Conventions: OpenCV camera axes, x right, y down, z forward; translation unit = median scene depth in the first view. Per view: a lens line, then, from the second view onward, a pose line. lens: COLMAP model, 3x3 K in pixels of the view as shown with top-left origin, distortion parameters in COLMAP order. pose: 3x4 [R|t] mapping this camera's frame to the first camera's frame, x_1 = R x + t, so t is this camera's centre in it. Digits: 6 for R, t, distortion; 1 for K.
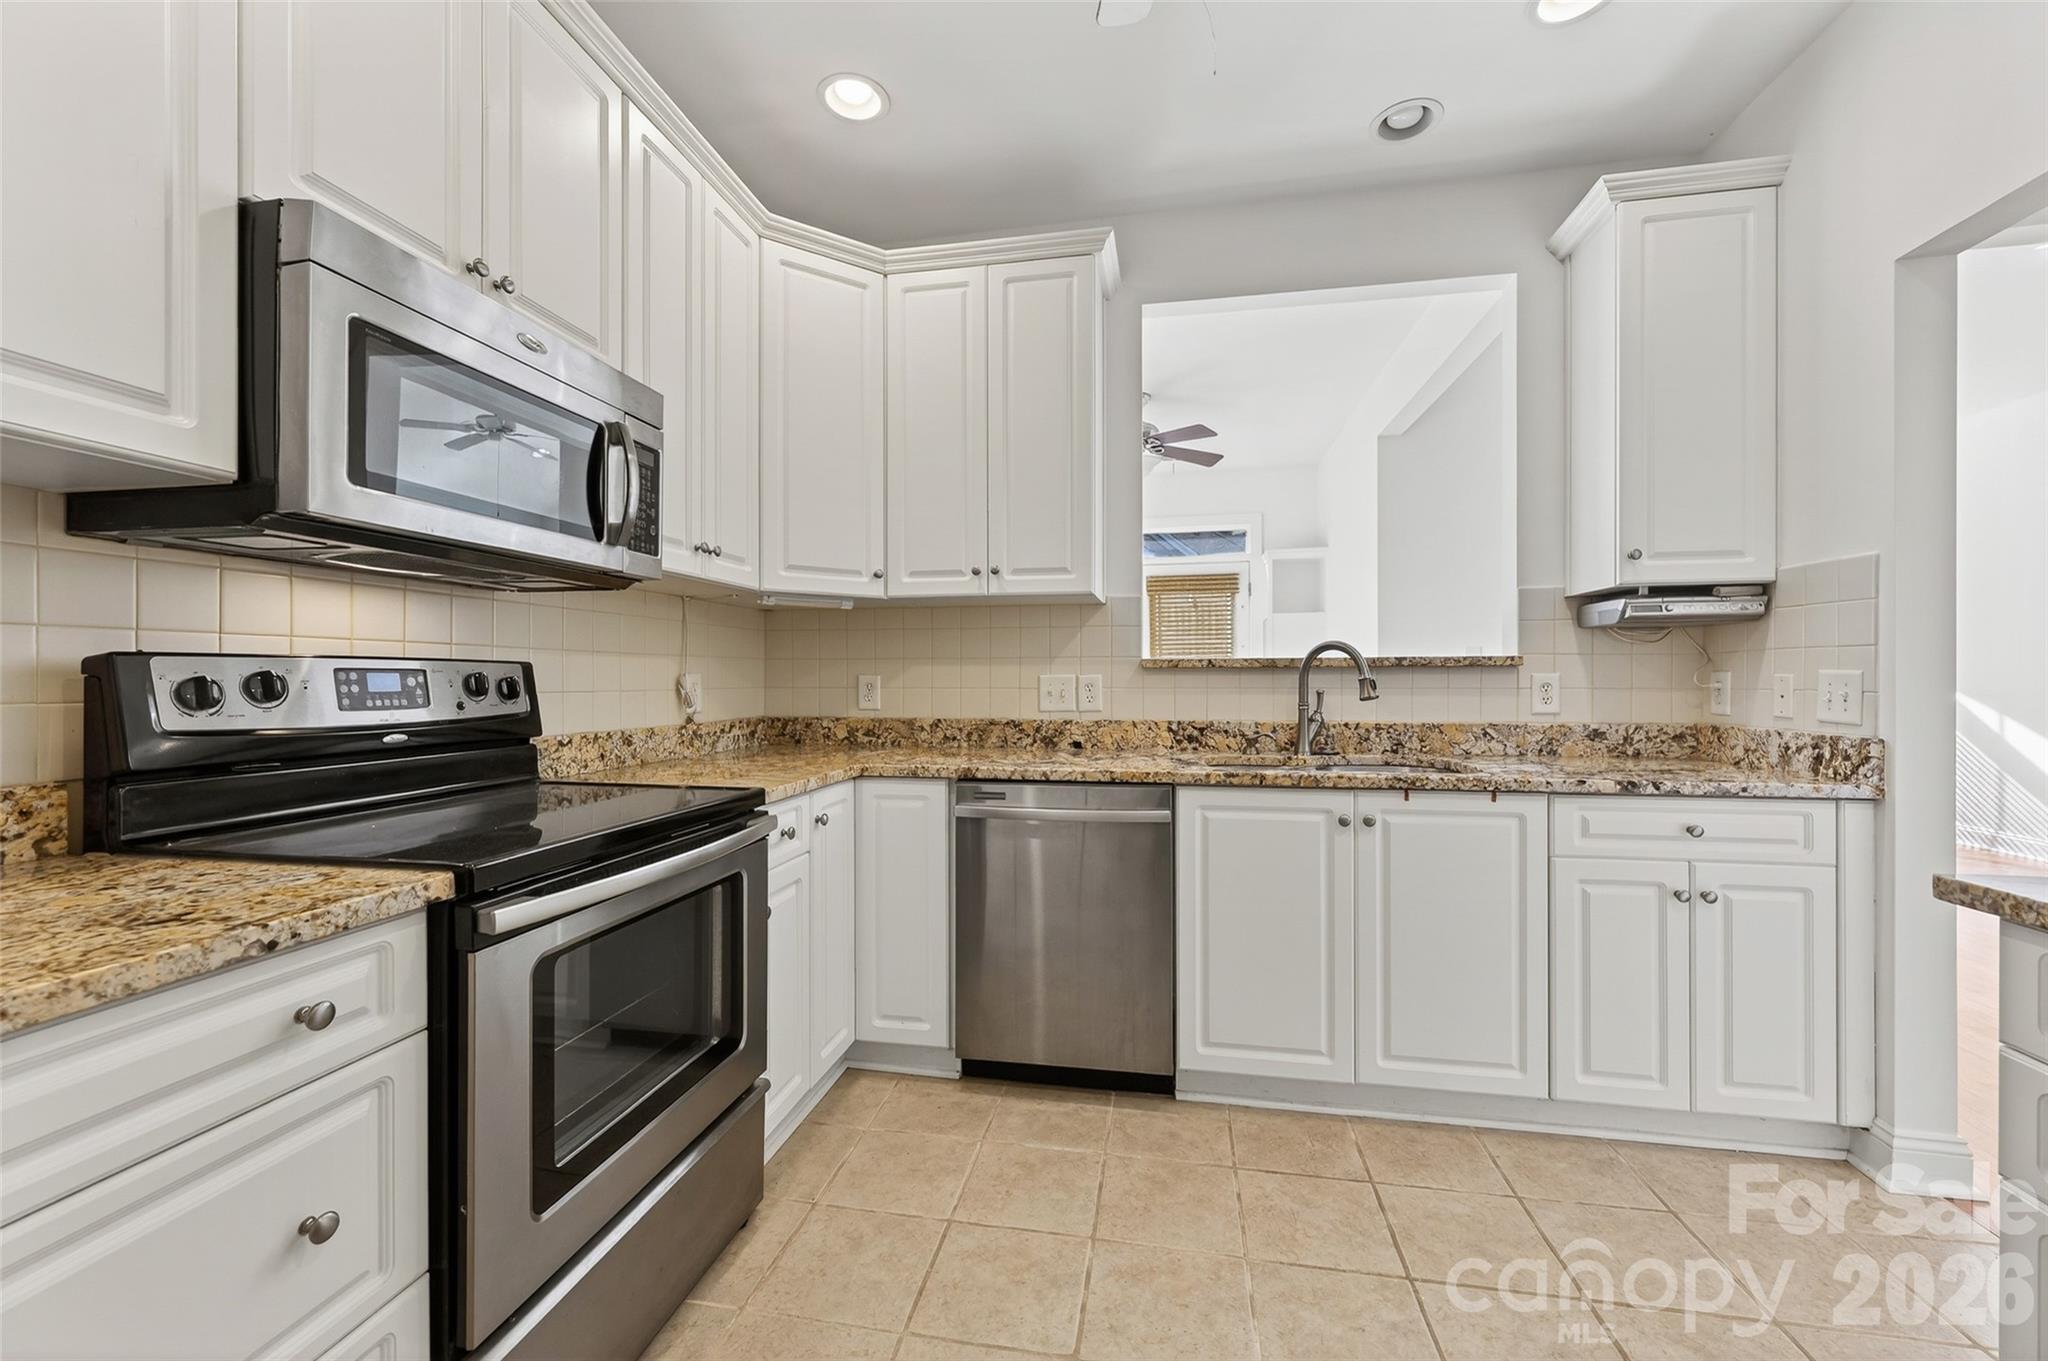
lens RADIAL K [[821.2, 0, 1023.8], [0, 821.2, 685.9], [0, 0, 1]] dist [-0.000220, 0.000987]
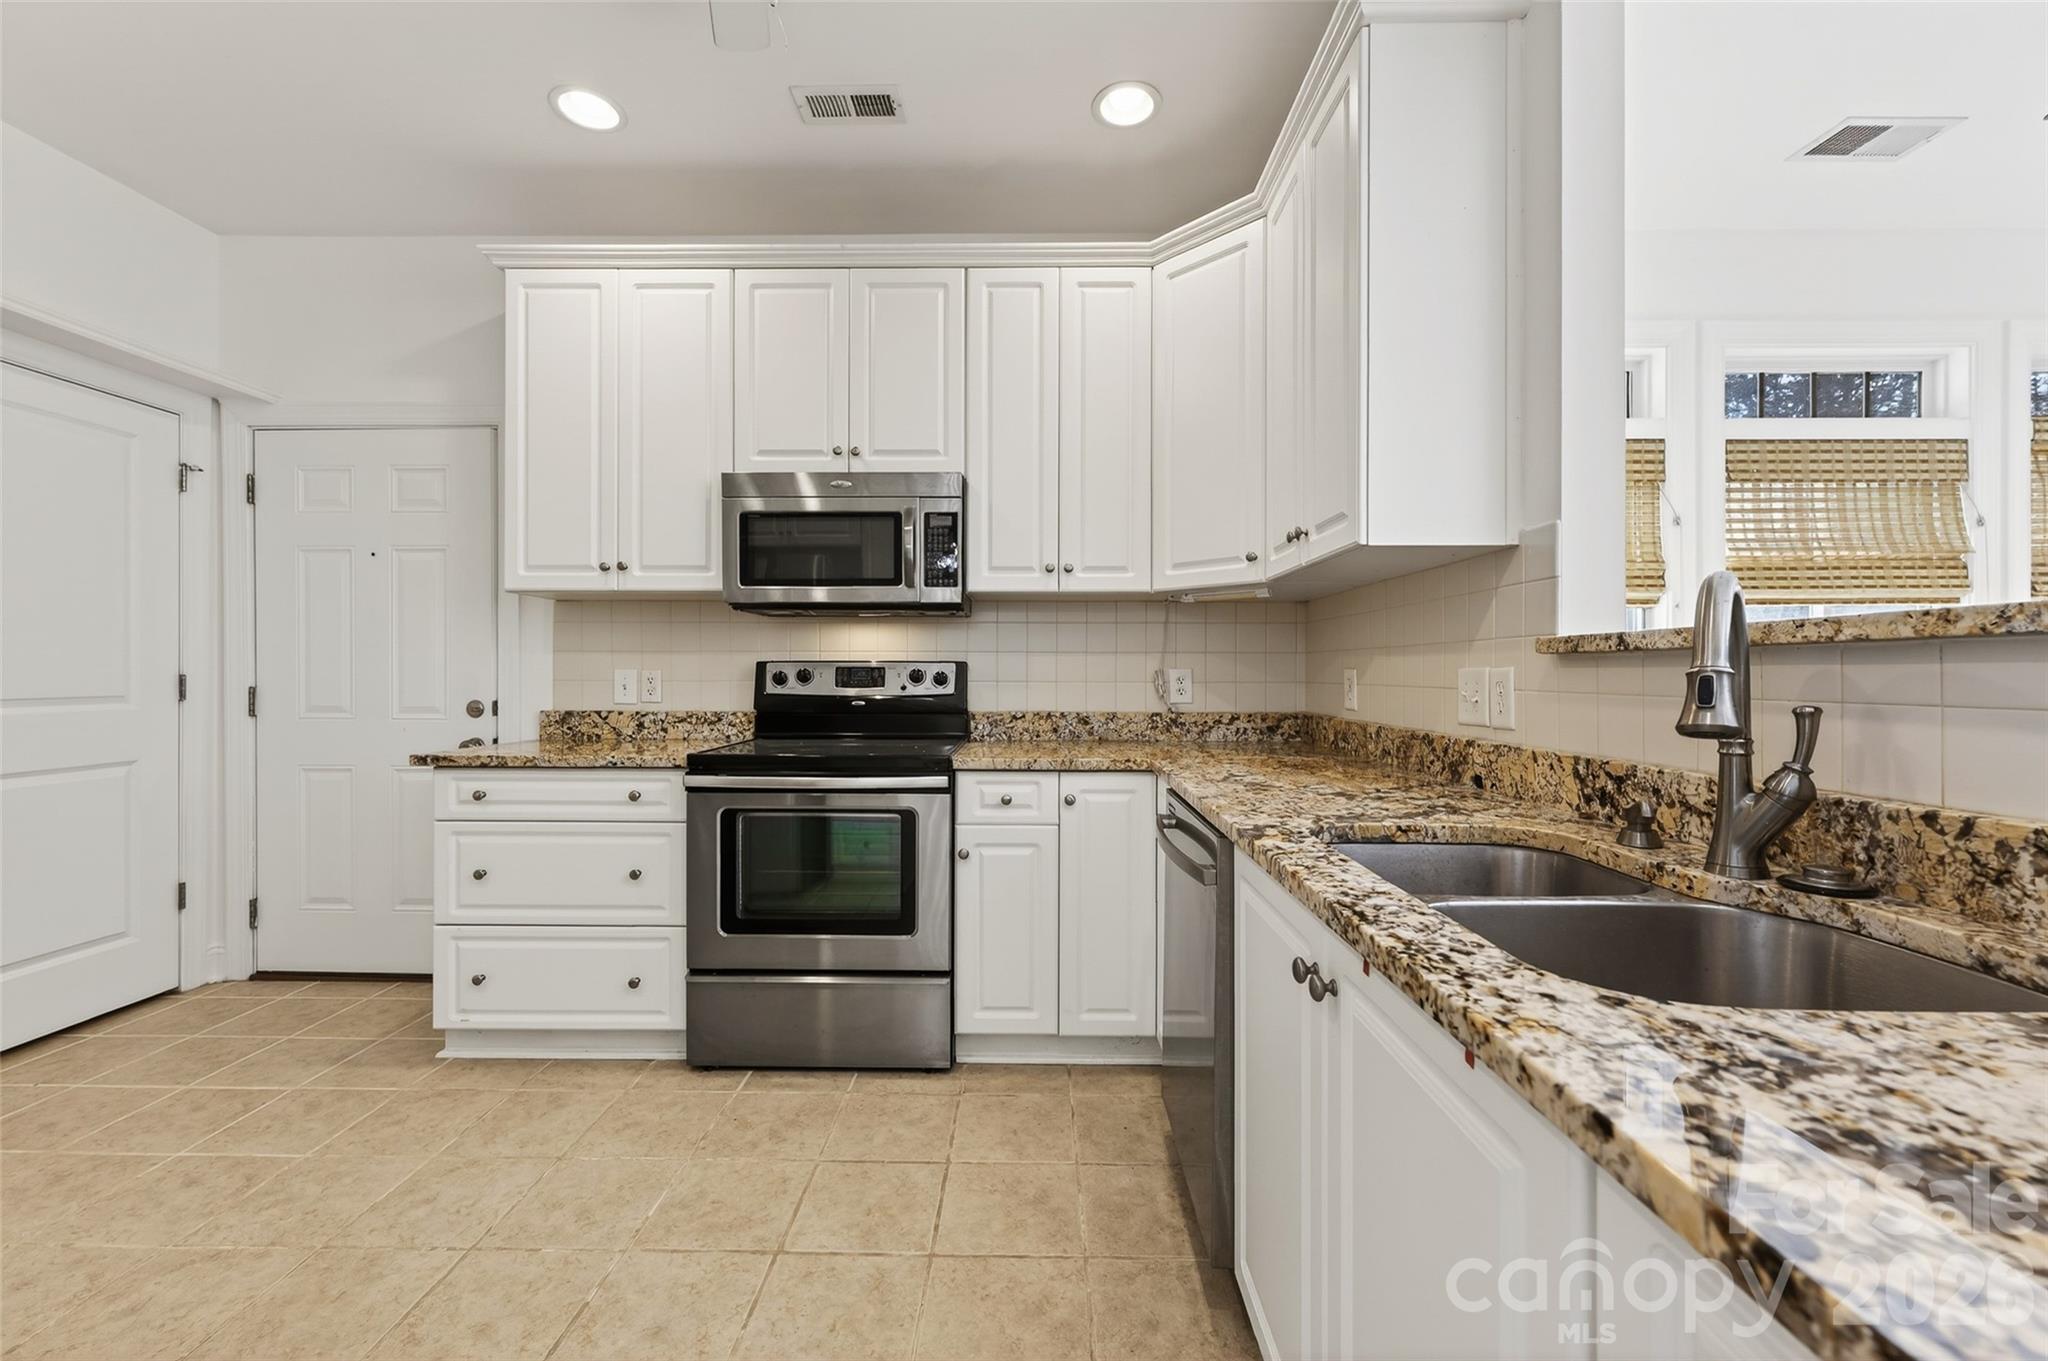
lens RADIAL K [[821.2, 0, 1008.0], [0, 821.2, 676.5], [0, 0, 1]] dist [-0.000220, 0.000987]
pose [[0.146840, 0.006267, -0.989140, 0.767058], [-0.010078, 0.999938, 0.004840, -0.007443], [0.989109, 0.009258, 0.146894, 0.690707]]
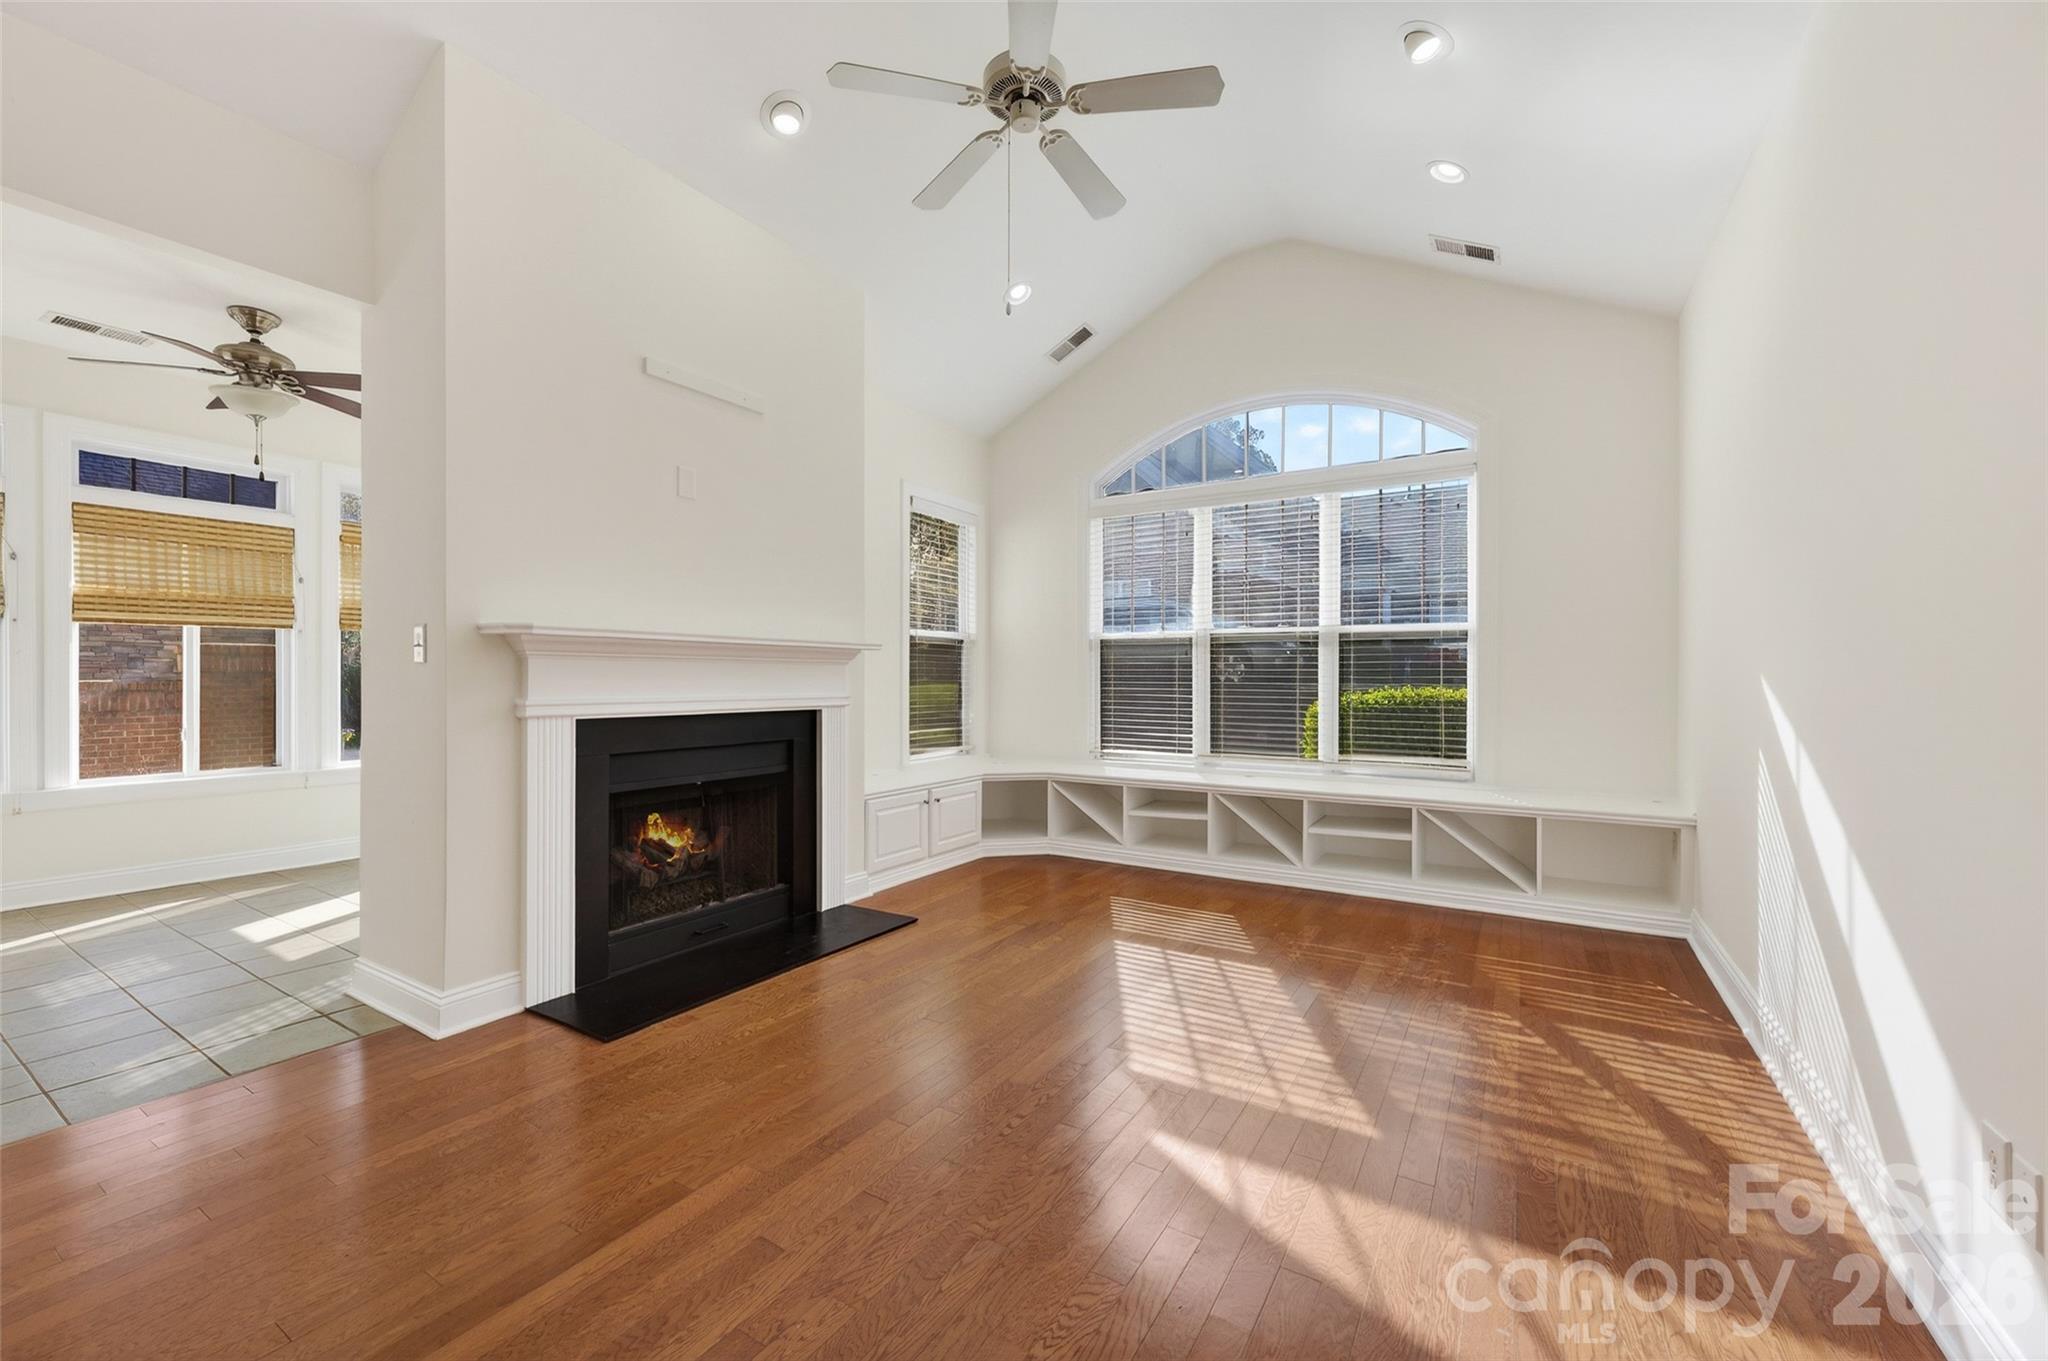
lens RADIAL K [[821.2, 0, 1024.9], [0, 821.2, 676.4], [0, 0, 1]] dist [-0.000220, 0.000987]
pose [[0.929595, 0.007838, -0.368499, 2.226321], [-0.010751, 0.999925, -0.005854, -0.019231], [0.368425, 0.009403, 0.929610, 1.104242]]
